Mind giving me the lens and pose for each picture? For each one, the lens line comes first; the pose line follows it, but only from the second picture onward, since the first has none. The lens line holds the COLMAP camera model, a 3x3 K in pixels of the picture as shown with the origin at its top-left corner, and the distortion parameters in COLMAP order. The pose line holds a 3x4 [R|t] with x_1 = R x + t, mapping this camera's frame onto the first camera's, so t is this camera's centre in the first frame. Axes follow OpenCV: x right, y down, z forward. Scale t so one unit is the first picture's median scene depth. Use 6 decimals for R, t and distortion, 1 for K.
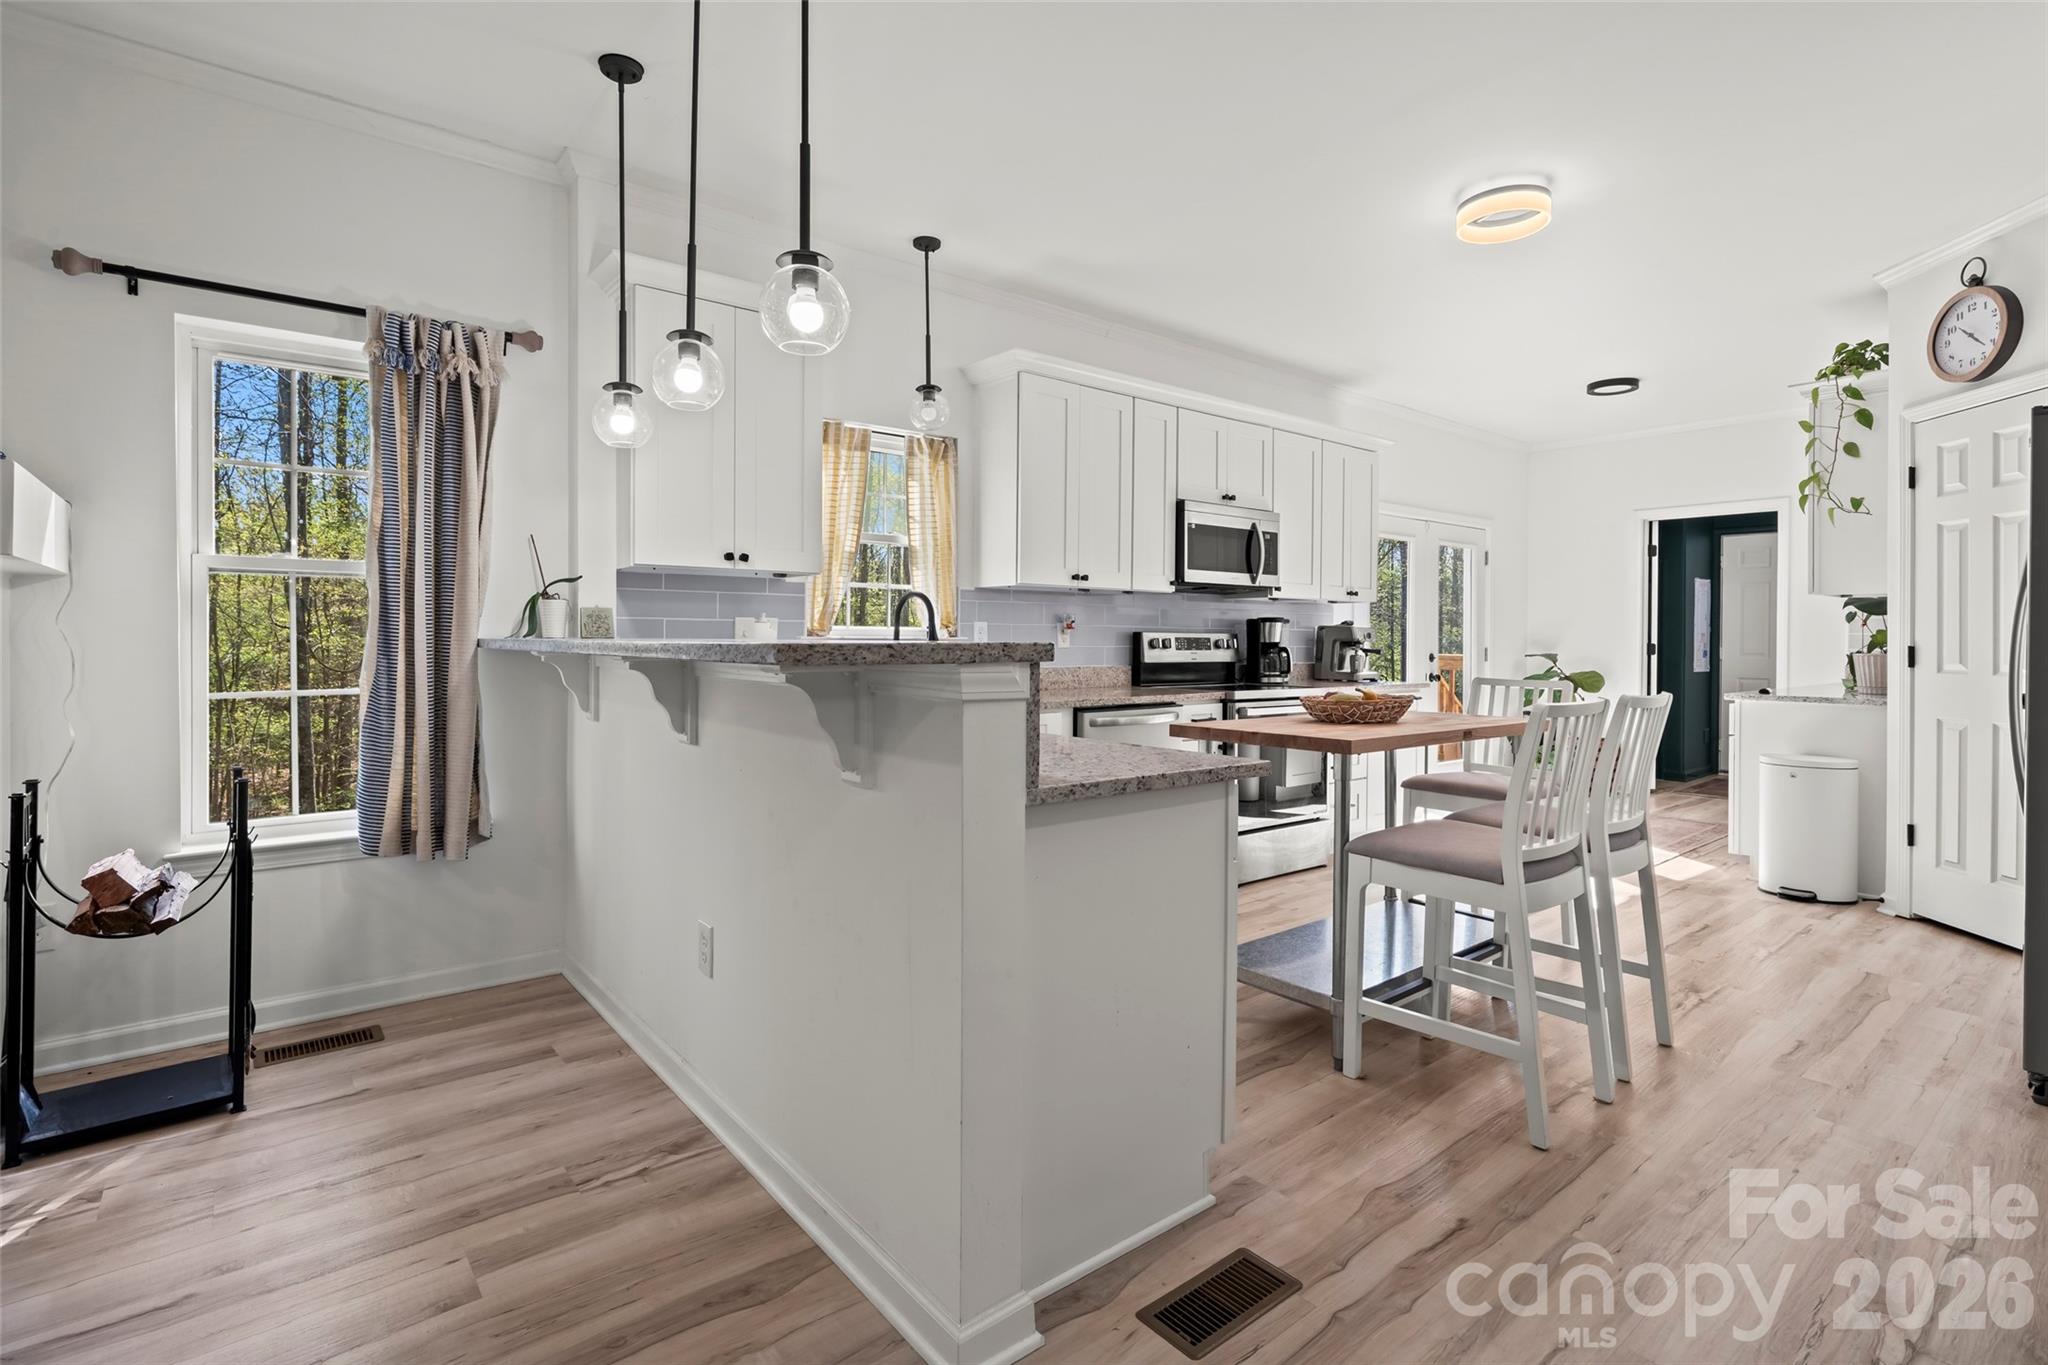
lens RADIAL K [[965.0, 0, 1014.6], [0, 965.0, 648.1], [0, 0, 1]] dist [0.000841, -0.000105]
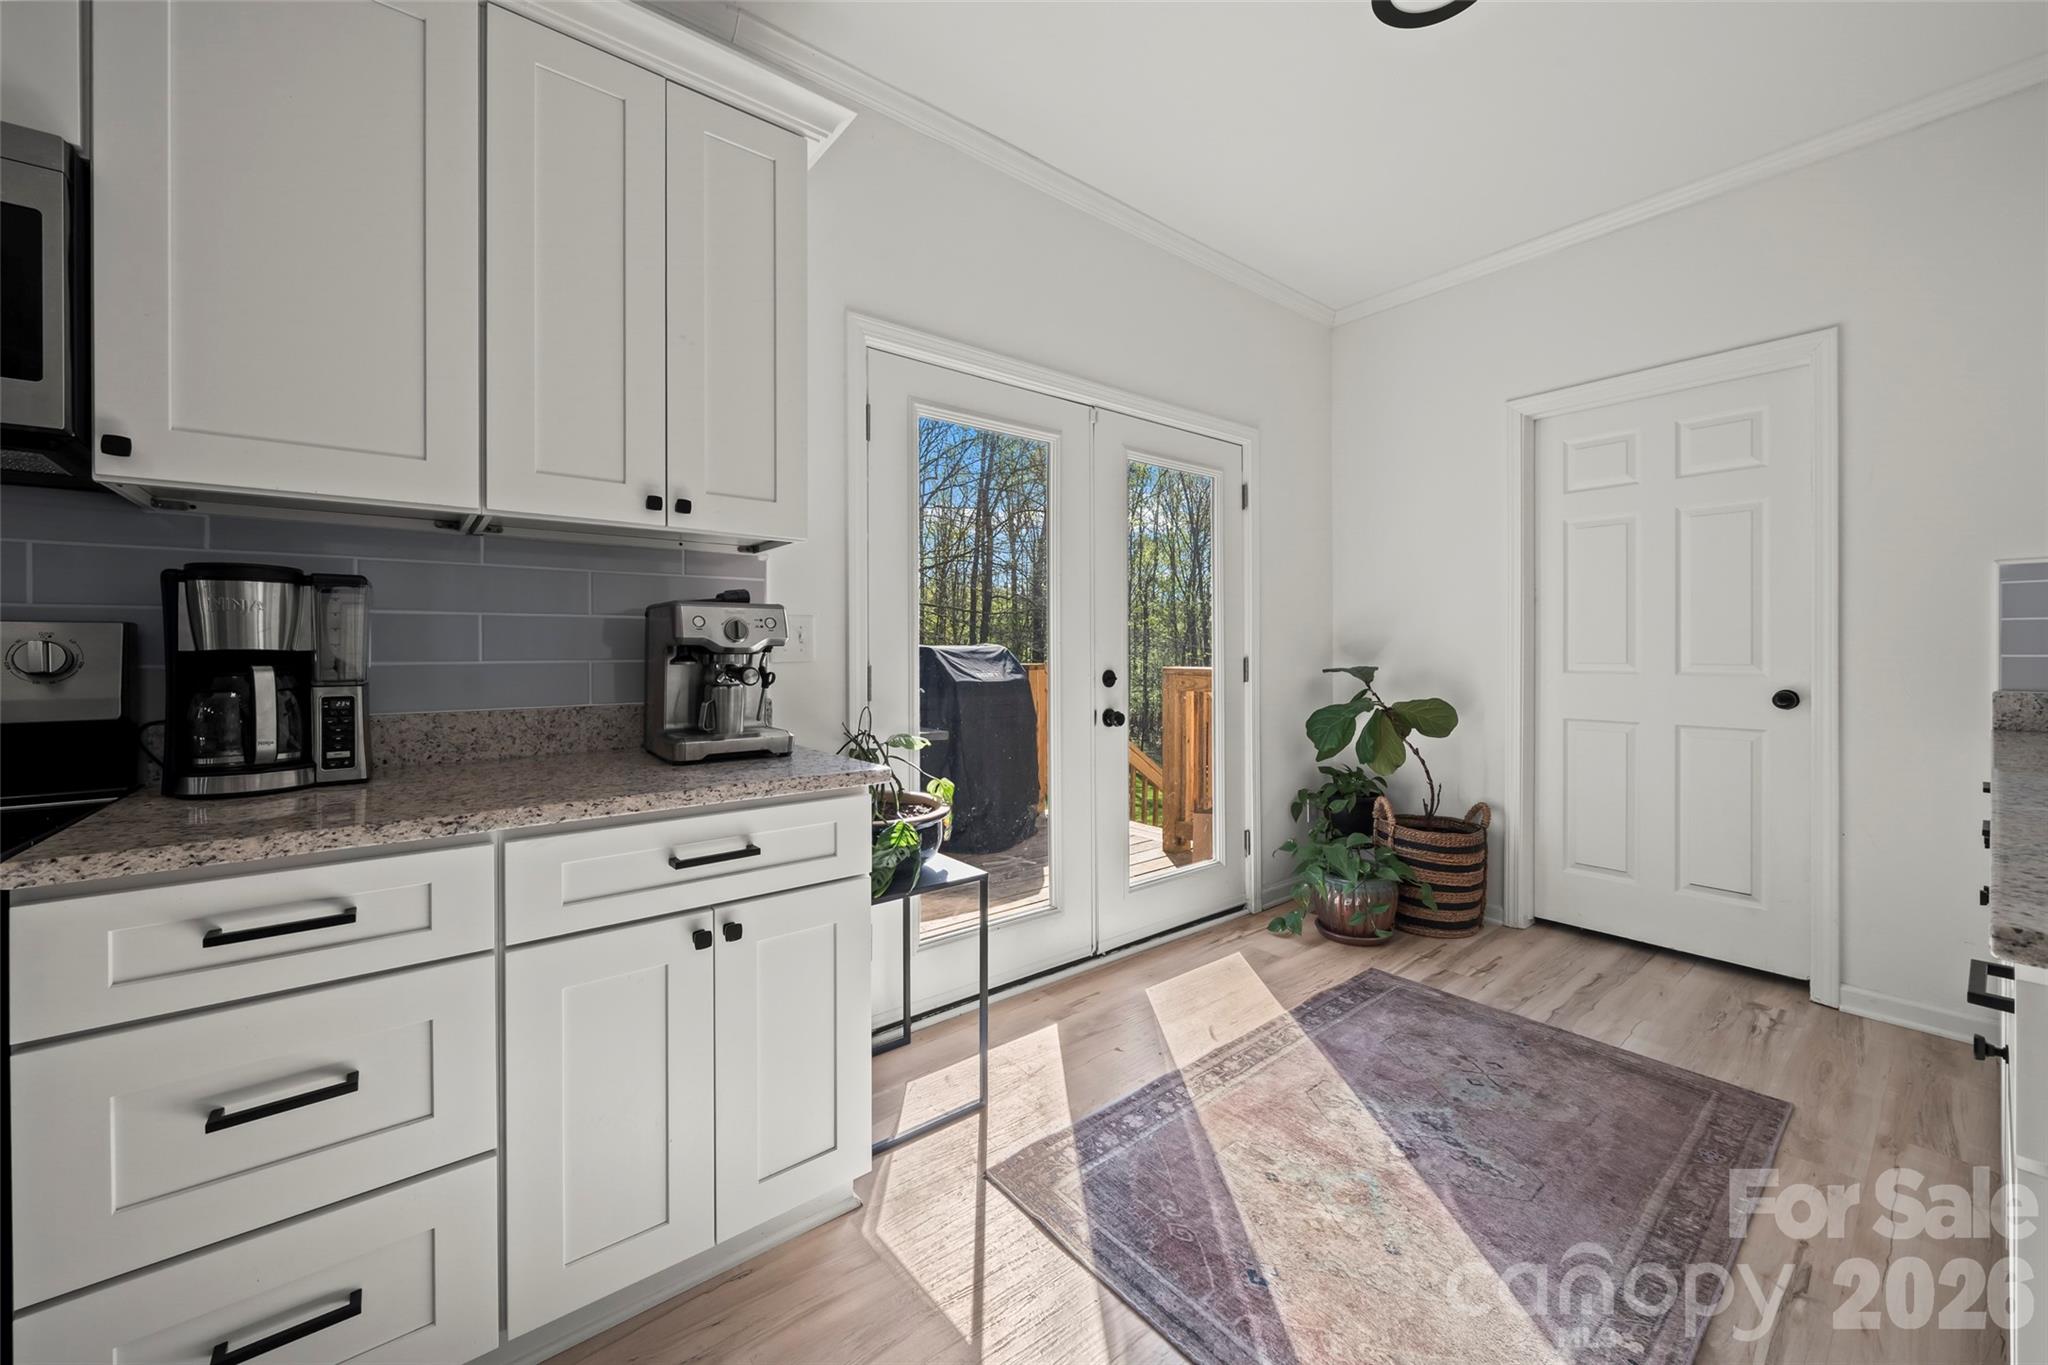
lens RADIAL K [[776.4, 0, 1028.0], [0, 776.4, 649.2], [0, 0, 1]] dist [-0.002525, -0.000255]
pose [[0.999958, -0.009084, 0.000817, 0.613964], [0.009092, 0.999908, -0.010042, -0.002702], [-0.000725, 0.010049, 0.999949, 0.935579]]
